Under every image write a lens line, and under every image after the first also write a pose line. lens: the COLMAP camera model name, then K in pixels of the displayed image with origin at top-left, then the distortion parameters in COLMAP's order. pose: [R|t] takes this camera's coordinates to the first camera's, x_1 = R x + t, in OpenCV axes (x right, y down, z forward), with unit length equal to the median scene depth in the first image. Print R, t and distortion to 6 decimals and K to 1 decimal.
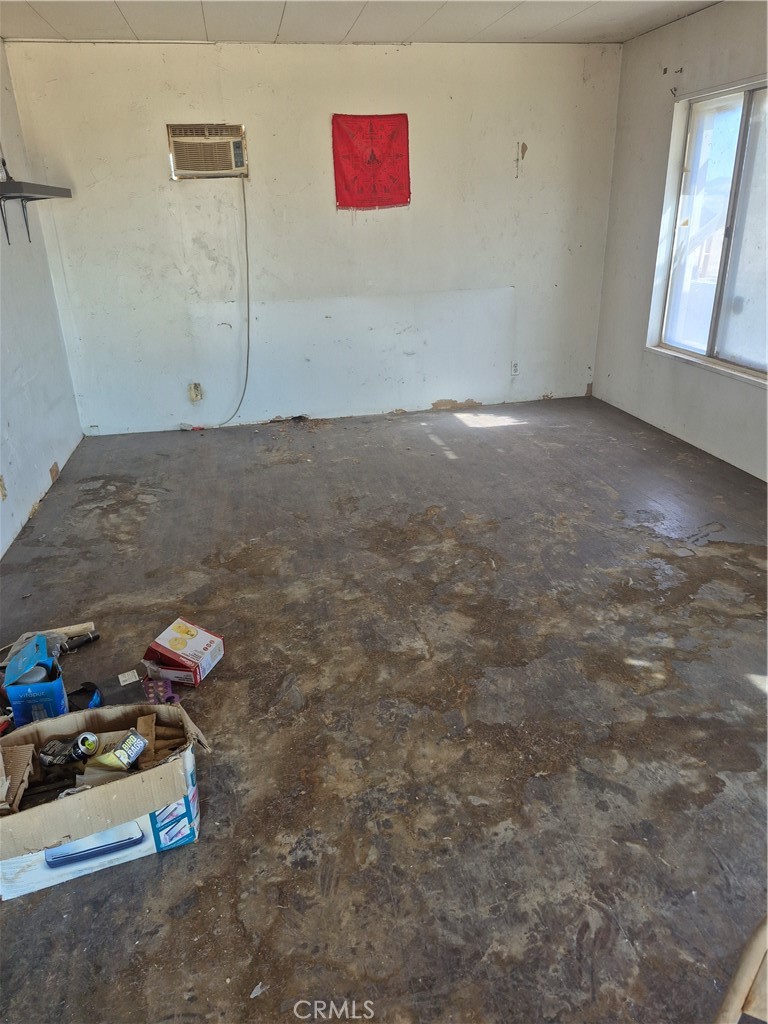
lens RADIAL K [[713.6, 0, 391.6], [0, 713.6, 509.4], [0, 0, 1]] dist [0.067089, -0.072858]
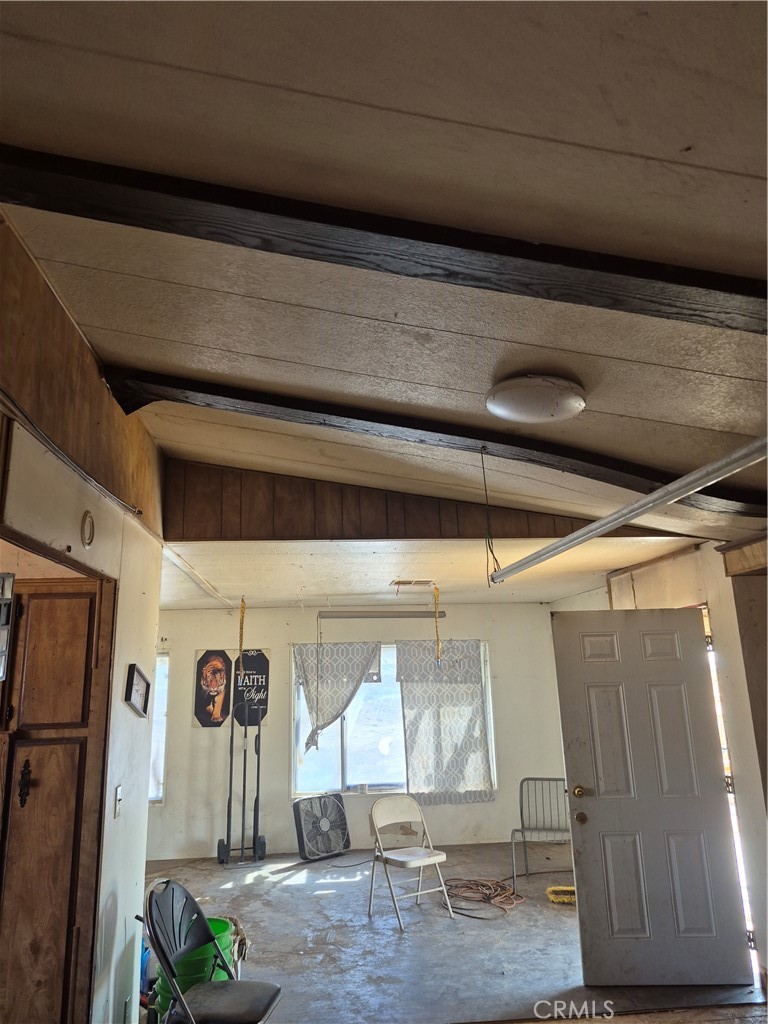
lens RADIAL K [[713.6, 0, 381.3], [0, 713.6, 495.0], [0, 0, 1]] dist [0.067089, -0.072858]
pose [[0.100686, 0.262830, 0.959574, -2.663424], [0.411608, 0.867062, -0.280680, -0.027757], [-0.905782, 0.423229, -0.020882, -0.071409]]
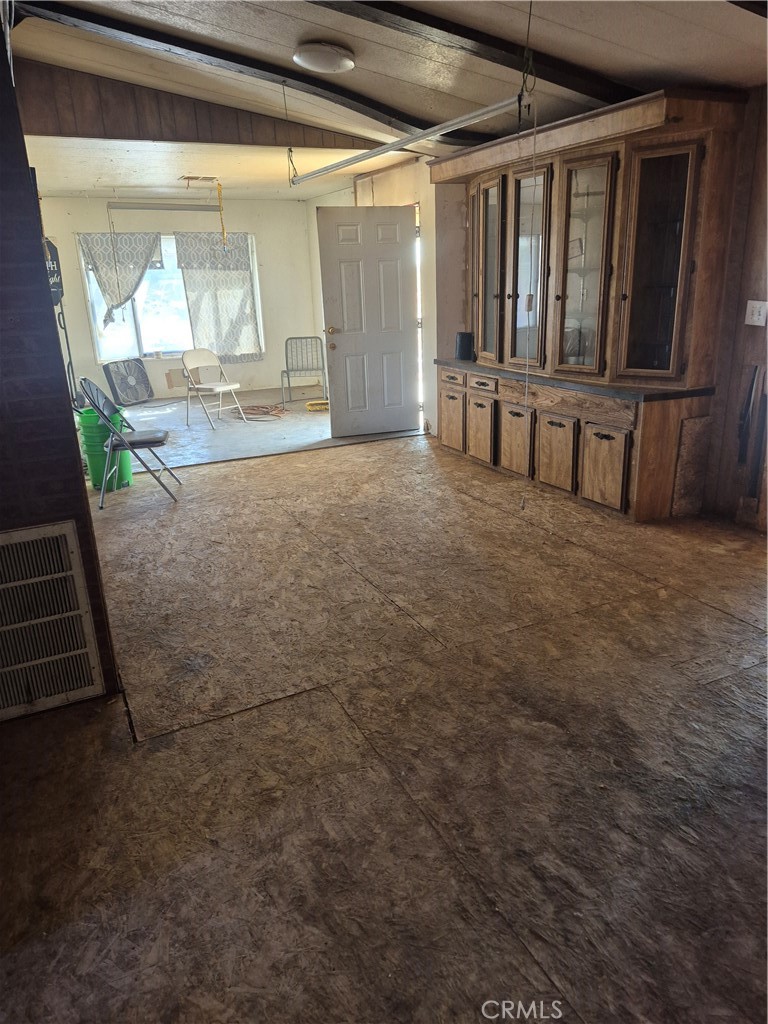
lens RADIAL K [[713.6, 0, 392.5], [0, 713.6, 503.0], [0, 0, 1]] dist [0.067089, -0.072858]
pose [[-0.260635, -0.263821, 0.928692, -3.684978], [0.413682, 0.838637, 0.354337, -0.015703], [-0.872317, 0.476535, -0.109441, 0.221535]]
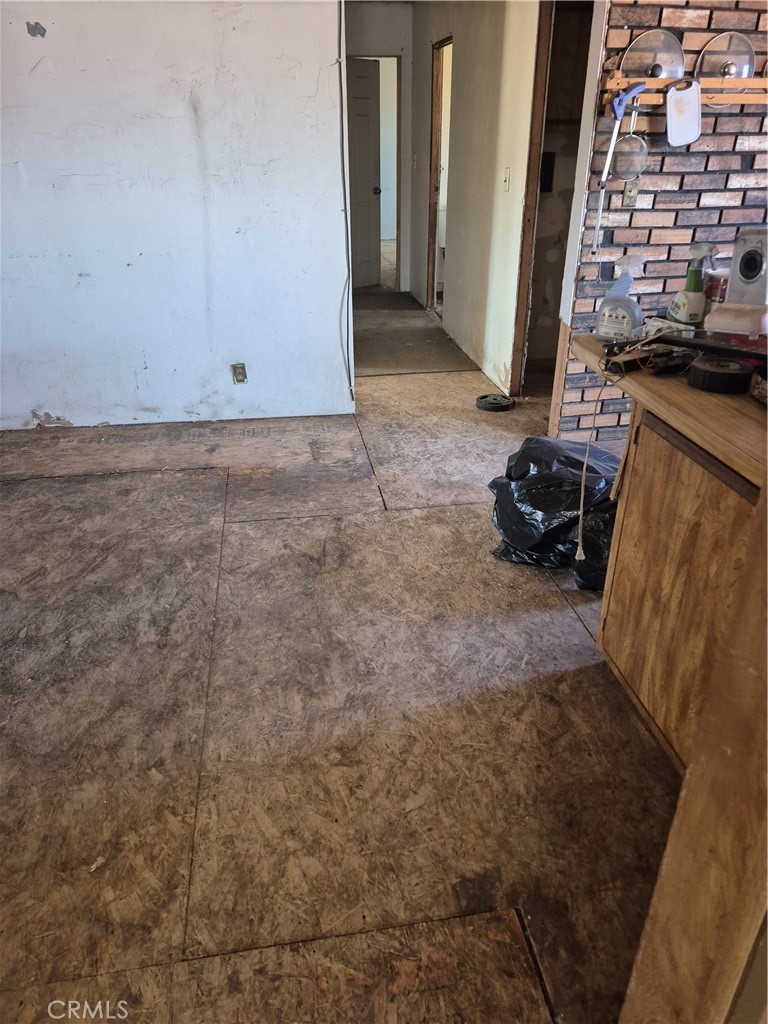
lens RADIAL K [[713.6, 0, 390.5], [0, 713.6, 508.4], [0, 0, 1]] dist [0.067089, -0.072858]
pose [[-0.037131, 0.484436, -0.874039, -2.072276], [-0.393135, 0.797034, 0.458457, -0.059500], [0.918731, 0.360638, 0.160854, 0.260910]]
